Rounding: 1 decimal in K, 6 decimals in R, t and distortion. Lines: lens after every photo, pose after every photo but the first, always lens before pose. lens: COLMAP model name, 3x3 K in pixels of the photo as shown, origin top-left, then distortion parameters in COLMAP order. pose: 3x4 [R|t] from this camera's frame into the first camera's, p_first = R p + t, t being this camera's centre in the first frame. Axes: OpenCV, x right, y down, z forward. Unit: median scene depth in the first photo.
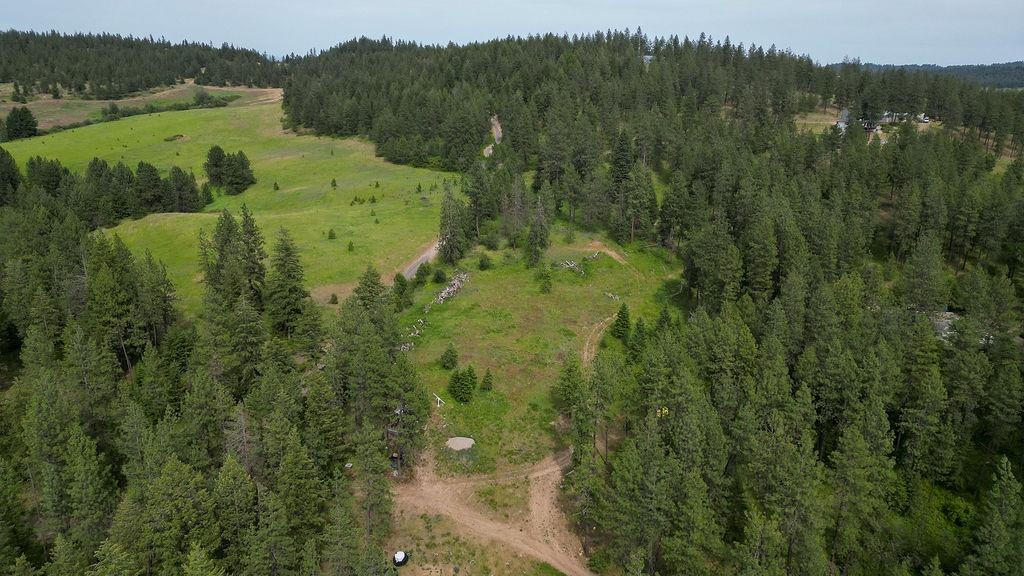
lens RADIAL K [[713.6, 0, 514.2], [0, 713.6, 288.0], [0, 0, 1]] dist [0.089236, -0.088827]
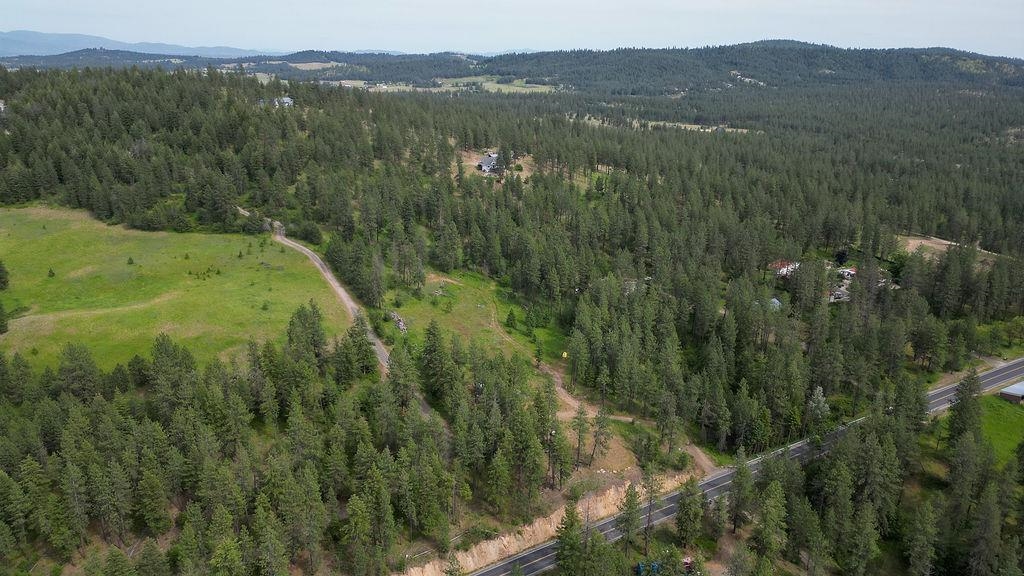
lens RADIAL K [[713.6, 0, 514.2], [0, 713.6, 288.0], [0, 0, 1]] dist [0.089236, -0.088827]
pose [[0.774611, -0.197344, 0.600861, -0.416143], [0.181751, 0.979455, 0.087380, -0.084070], [-0.605760, 0.041522, 0.794563, -0.210071]]
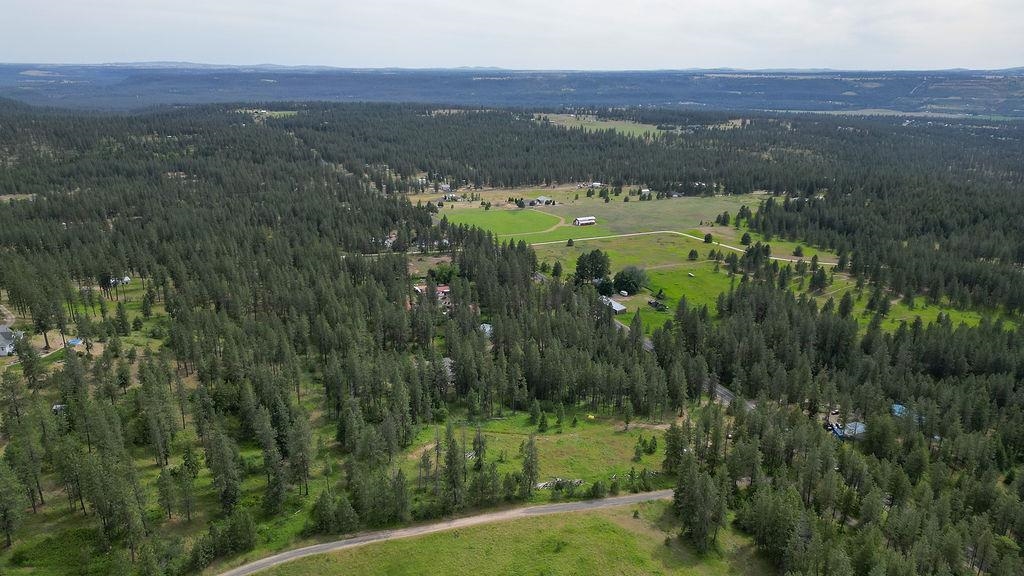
lens RADIAL K [[713.6, 0, 514.2], [0, 713.6, 288.0], [0, 0, 1]] dist [0.089236, -0.088827]
pose [[-0.563742, -0.266498, 0.781776, -0.513252], [0.222896, 0.862311, 0.454683, -0.491583], [-0.795306, 0.430579, -0.426720, 0.753049]]
